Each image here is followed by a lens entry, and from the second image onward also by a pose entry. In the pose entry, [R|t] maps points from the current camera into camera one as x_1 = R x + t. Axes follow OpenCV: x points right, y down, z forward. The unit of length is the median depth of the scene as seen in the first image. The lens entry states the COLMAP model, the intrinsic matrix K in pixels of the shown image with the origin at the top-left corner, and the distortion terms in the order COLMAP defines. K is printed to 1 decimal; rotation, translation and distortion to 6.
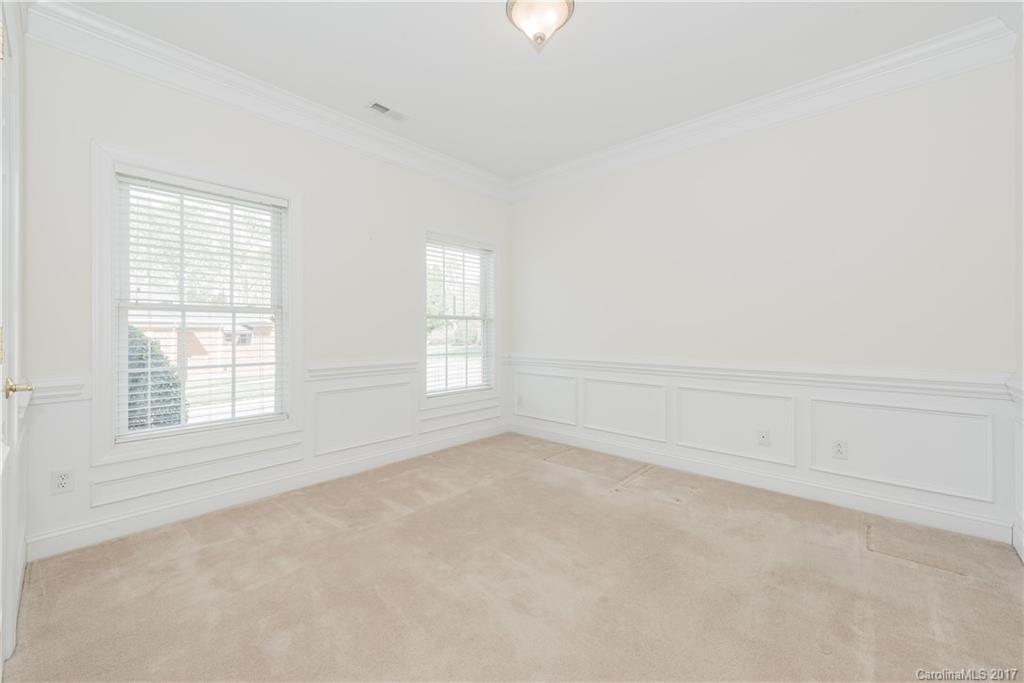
lens RADIAL K [[408.1, 0, 512.6], [0, 408.1, 335.6], [0, 0, 1]] dist [0.020660, -0.000014]
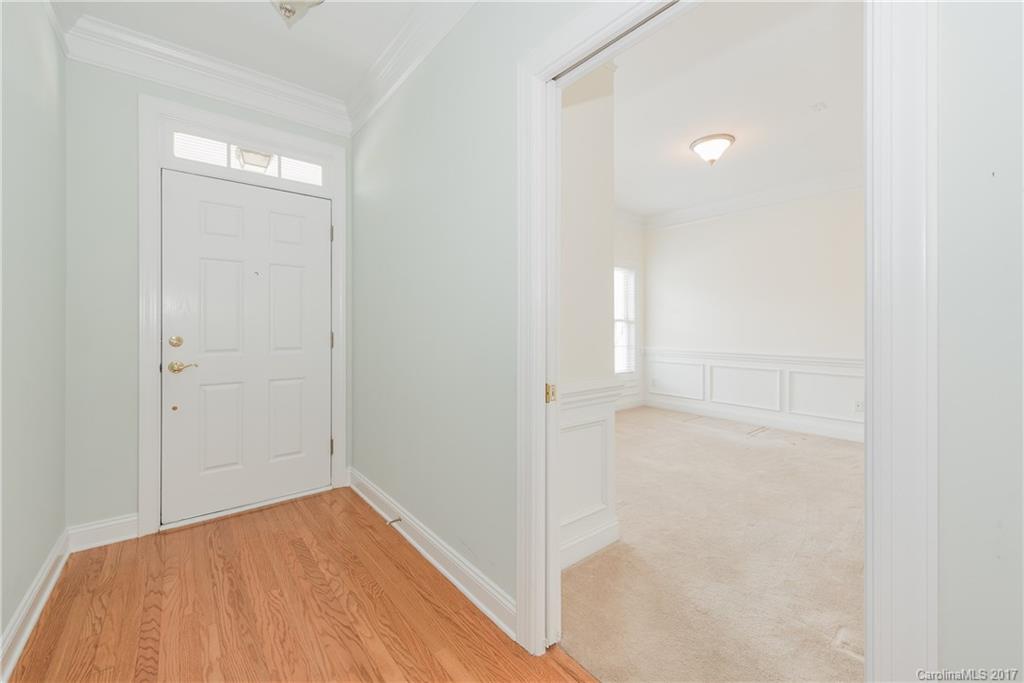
lens RADIAL K [[408.1, 0, 512.6], [0, 408.1, 335.6], [0, 0, 1]] dist [0.020660, -0.000014]
pose [[0.989081, 0.001996, -0.147356, -0.283498], [-0.000336, 0.999936, 0.011292, -0.010673], [0.147369, -0.011119, 0.989019, -0.461706]]
